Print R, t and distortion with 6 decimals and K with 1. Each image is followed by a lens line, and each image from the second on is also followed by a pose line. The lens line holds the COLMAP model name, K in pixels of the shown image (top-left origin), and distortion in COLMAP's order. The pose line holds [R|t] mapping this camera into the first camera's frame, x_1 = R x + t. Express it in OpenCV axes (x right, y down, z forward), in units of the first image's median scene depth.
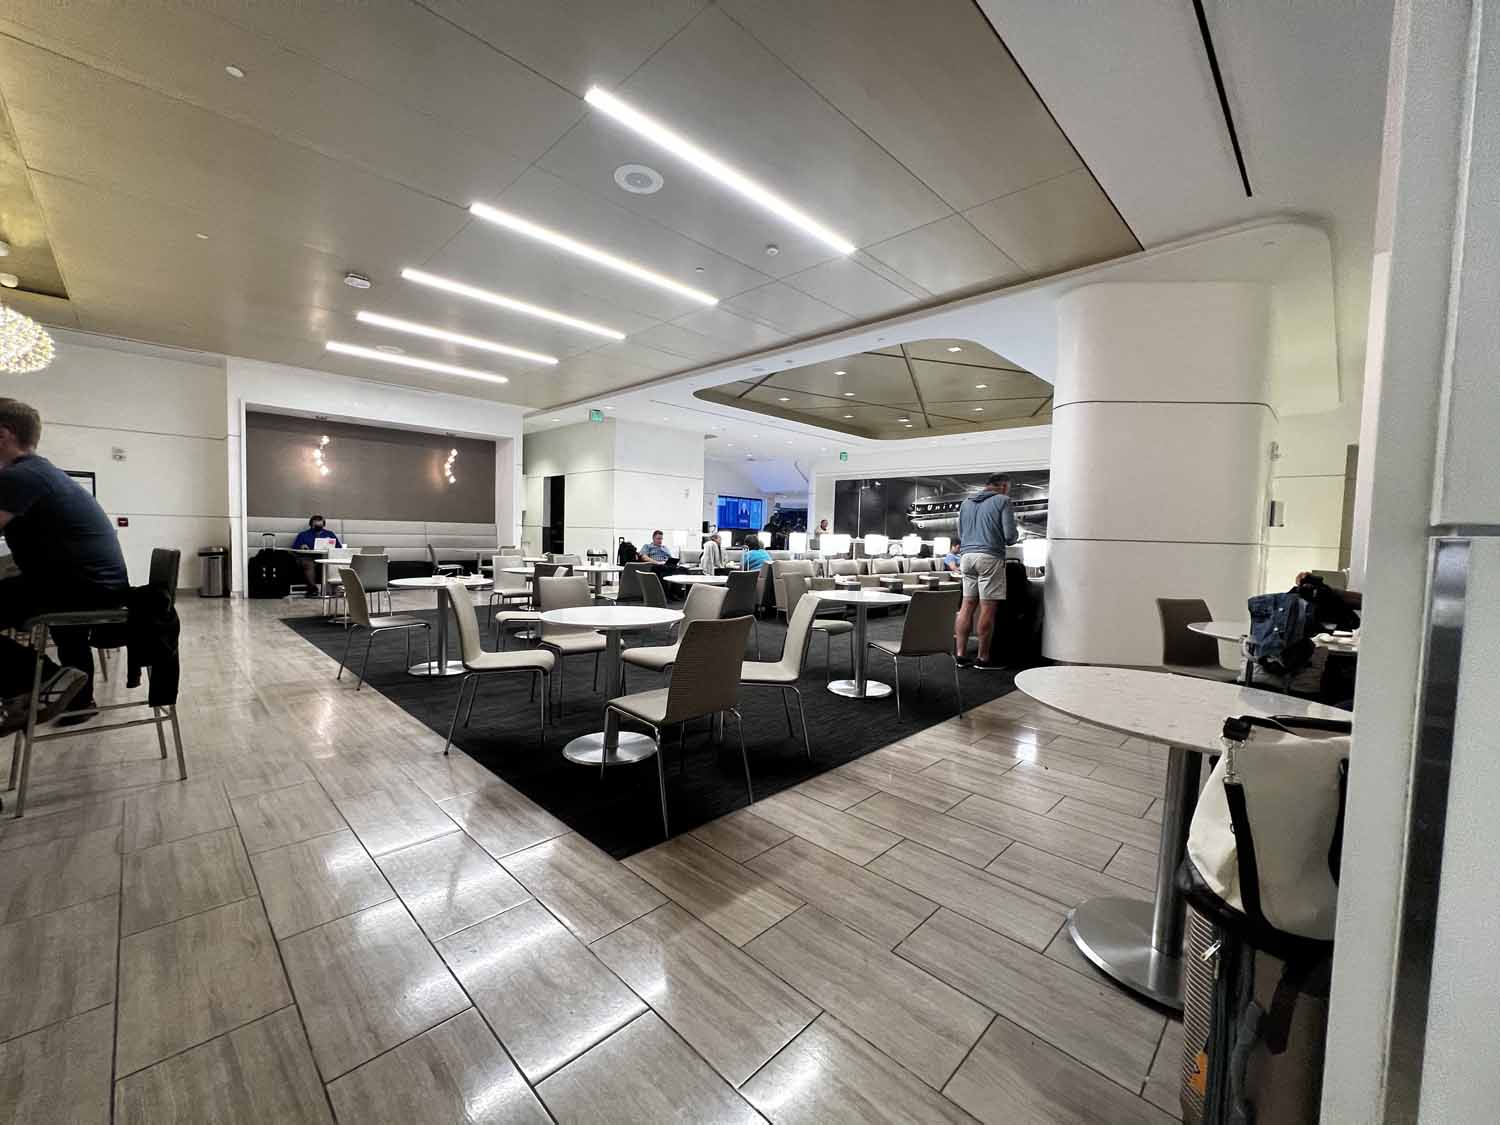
lens RADIAL K [[602.1, 0, 750.0], [0, 602.1, 562.5], [0, 0, 1]] dist [-0.000133, -0.000040]
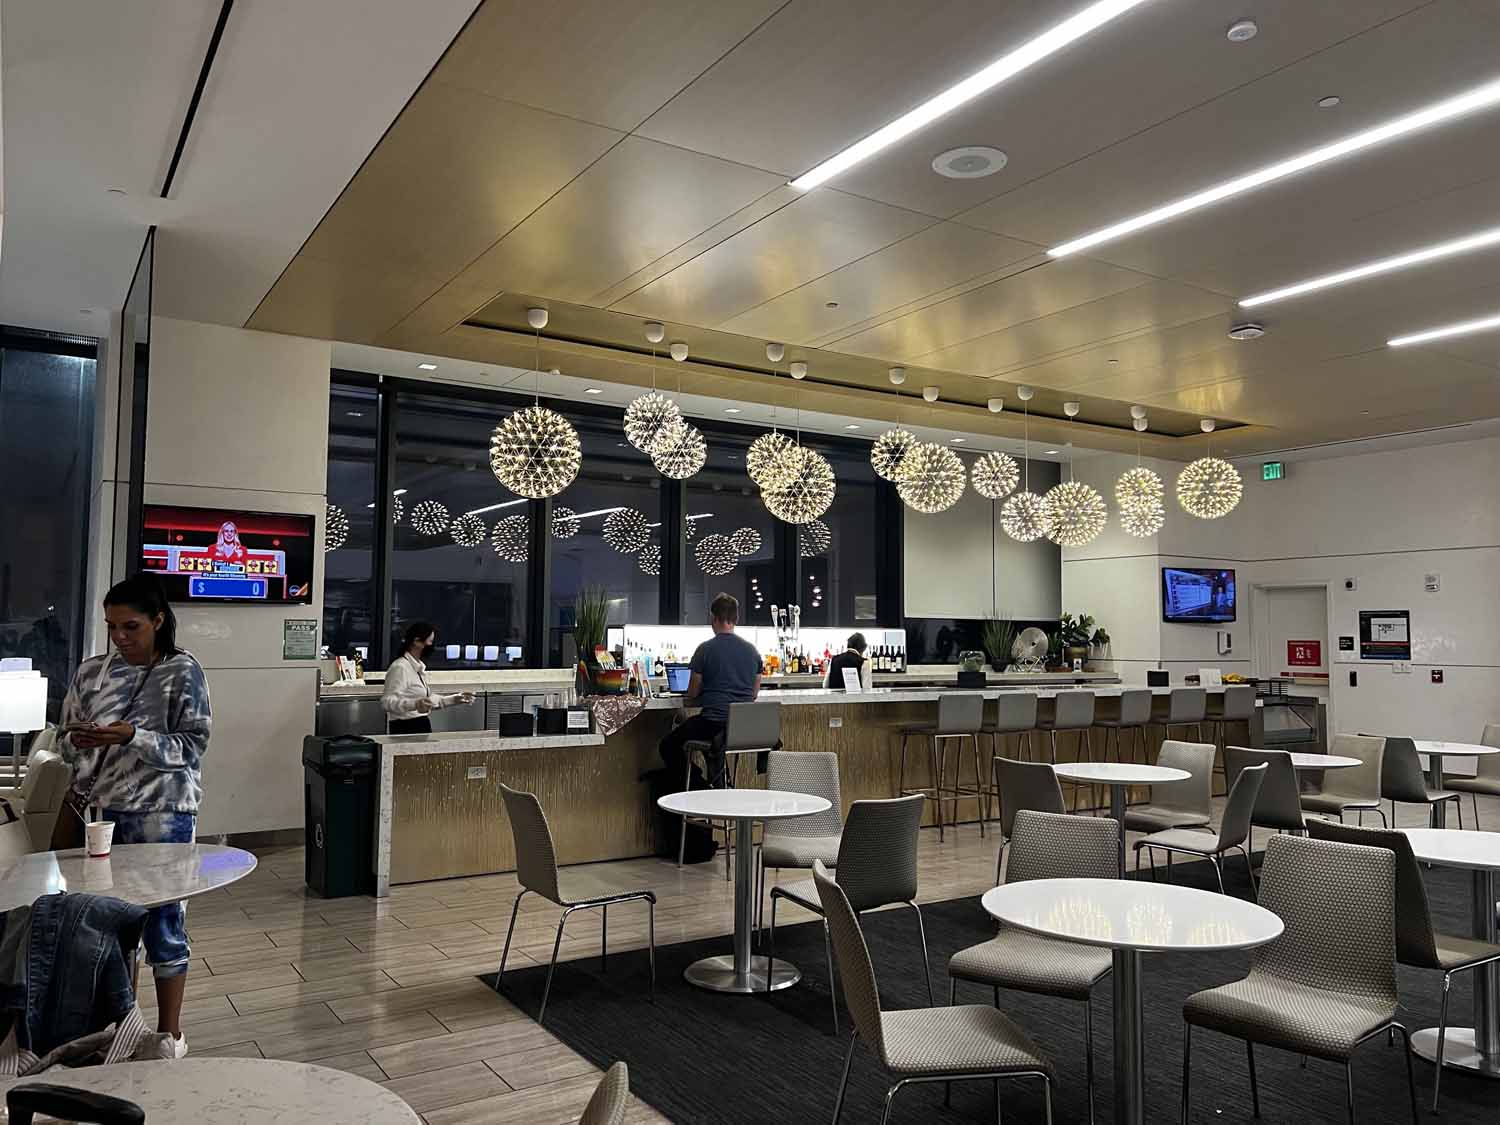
lens RADIAL K [[1125.1, 0, 747.0], [0, 1125.1, 544.1], [0, 0, 1]] dist [0.074996, -0.081031]
pose [[-0.219076, -0.108812, -0.969621, 0.558159], [-0.059872, 0.993389, -0.097951, -0.046976], [0.973869, 0.036595, -0.224142, 0.574029]]
